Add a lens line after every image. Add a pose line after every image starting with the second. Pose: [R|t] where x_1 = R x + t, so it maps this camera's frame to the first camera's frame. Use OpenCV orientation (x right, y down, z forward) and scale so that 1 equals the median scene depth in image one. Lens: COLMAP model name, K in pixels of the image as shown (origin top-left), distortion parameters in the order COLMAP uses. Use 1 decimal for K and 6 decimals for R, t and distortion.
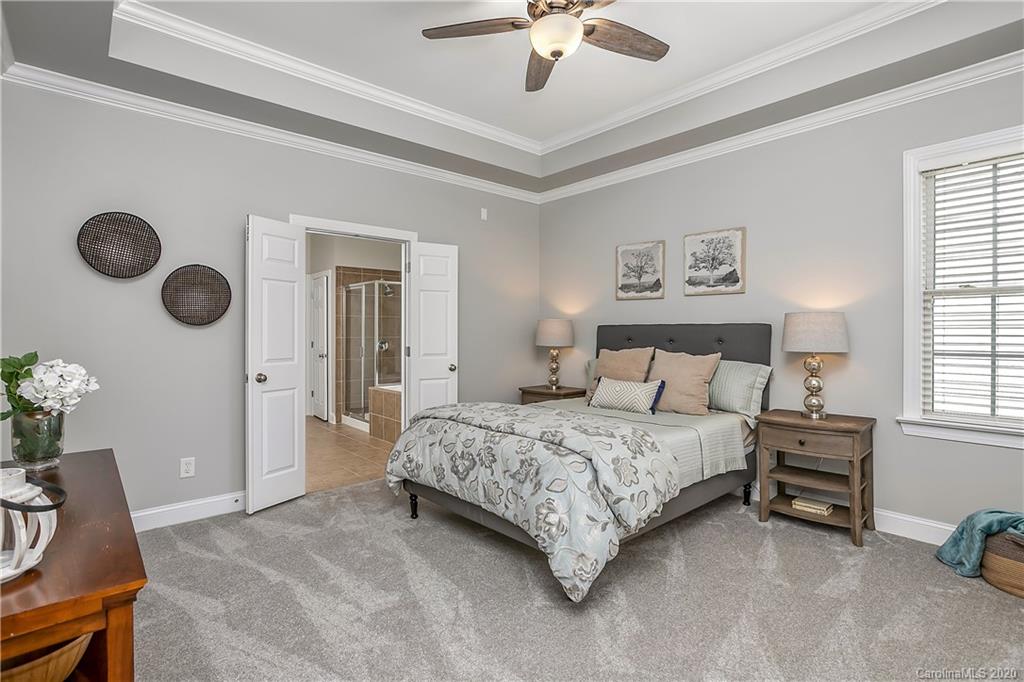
lens RADIAL K [[505.4, 0, 514.4], [0, 505.4, 334.7], [0, 0, 1]] dist [-0.012419, 0.000331]
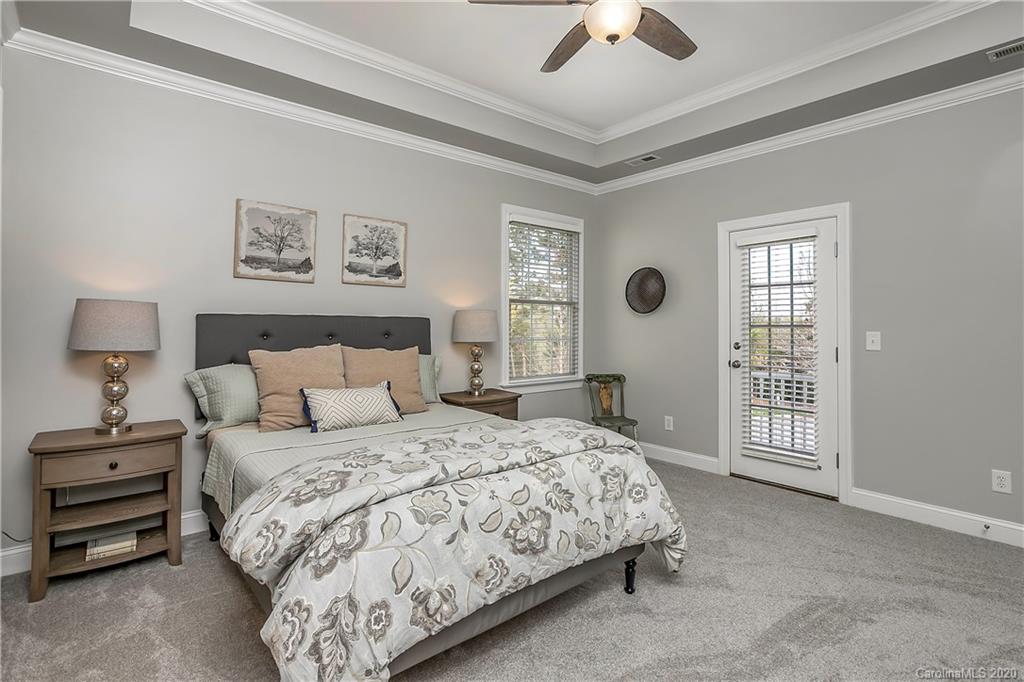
lens RADIAL K [[505.4, 0, 514.8], [0, 505.4, 319.7], [0, 0, 1]] dist [-0.012419, 0.000331]
pose [[0.028860, 0.017200, 0.999435, -0.515809], [0.006210, 0.999830, -0.017386, 0.001549], [-0.999564, 0.006708, 0.028748, 0.692386]]
